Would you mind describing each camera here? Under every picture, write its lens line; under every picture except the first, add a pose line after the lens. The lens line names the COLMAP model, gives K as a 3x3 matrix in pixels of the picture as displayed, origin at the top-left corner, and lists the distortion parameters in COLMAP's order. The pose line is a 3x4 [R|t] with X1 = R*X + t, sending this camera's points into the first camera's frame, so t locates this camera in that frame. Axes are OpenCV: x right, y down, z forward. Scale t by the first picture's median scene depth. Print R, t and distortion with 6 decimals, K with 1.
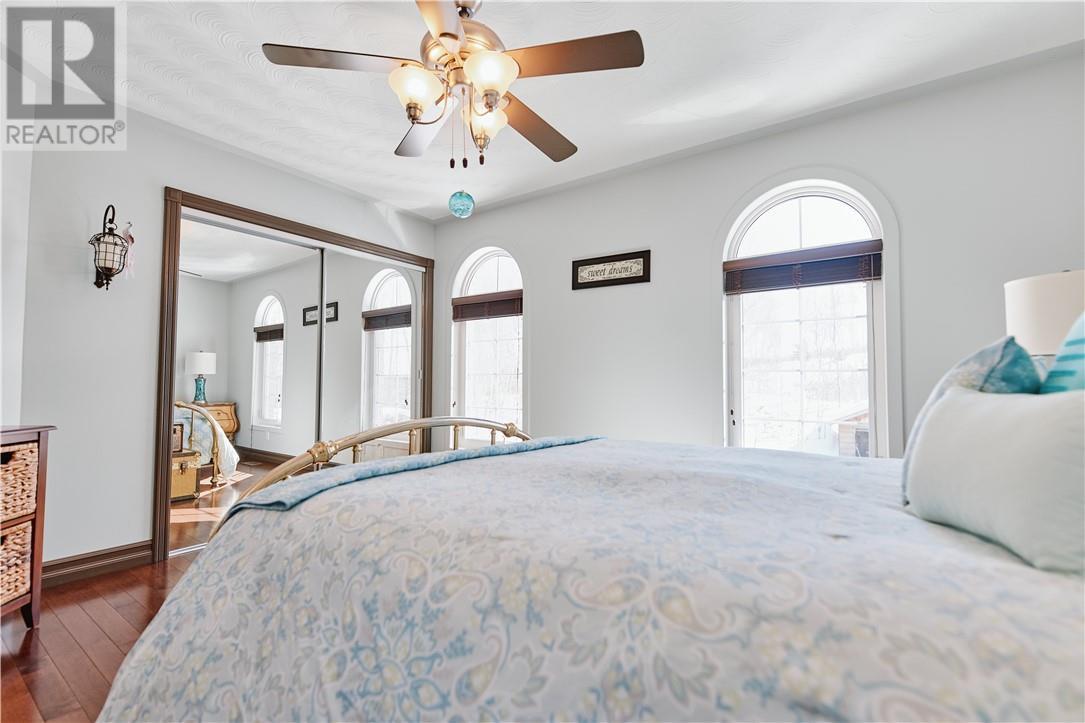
lens RADIAL K [[487.2, 0, 542.5], [0, 487.2, 361.5], [0, 0, 1]] dist [-0.003852, -0.001451]
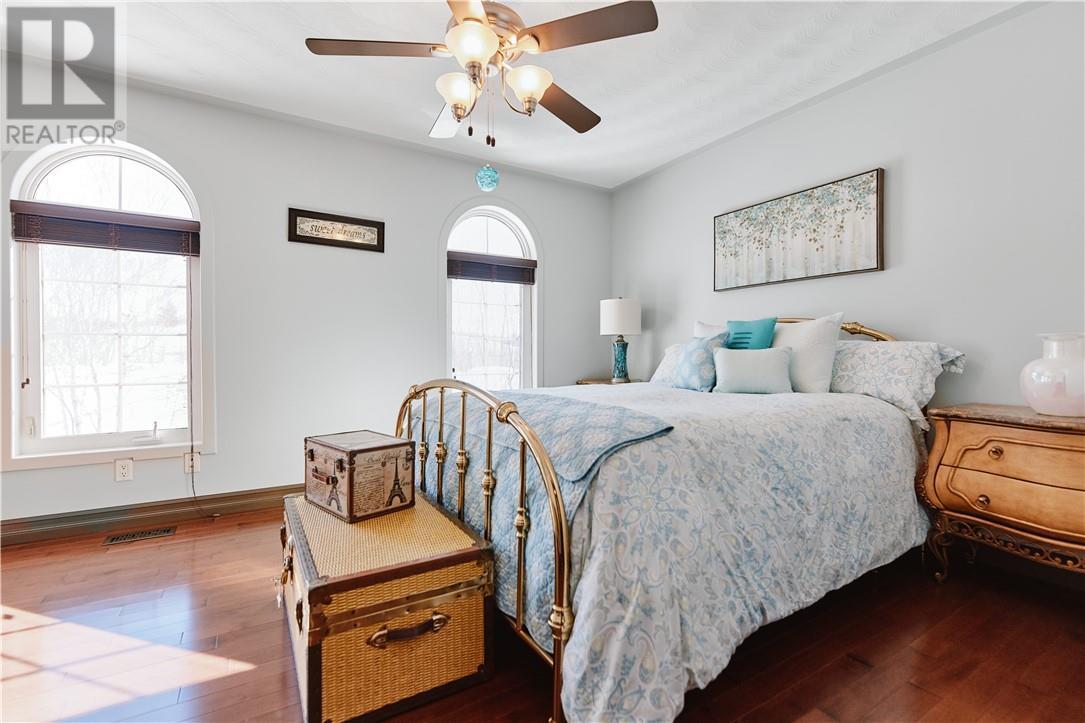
lens RADIAL K [[487.2, 0, 542.5], [0, 487.2, 361.5], [0, 0, 1]] dist [-0.003852, -0.001451]
pose [[0.383950, -0.020208, 0.923133, -0.808425], [-0.038670, 0.998531, 0.037943, 0.025083], [-0.922544, -0.050265, 0.382605, 0.334284]]
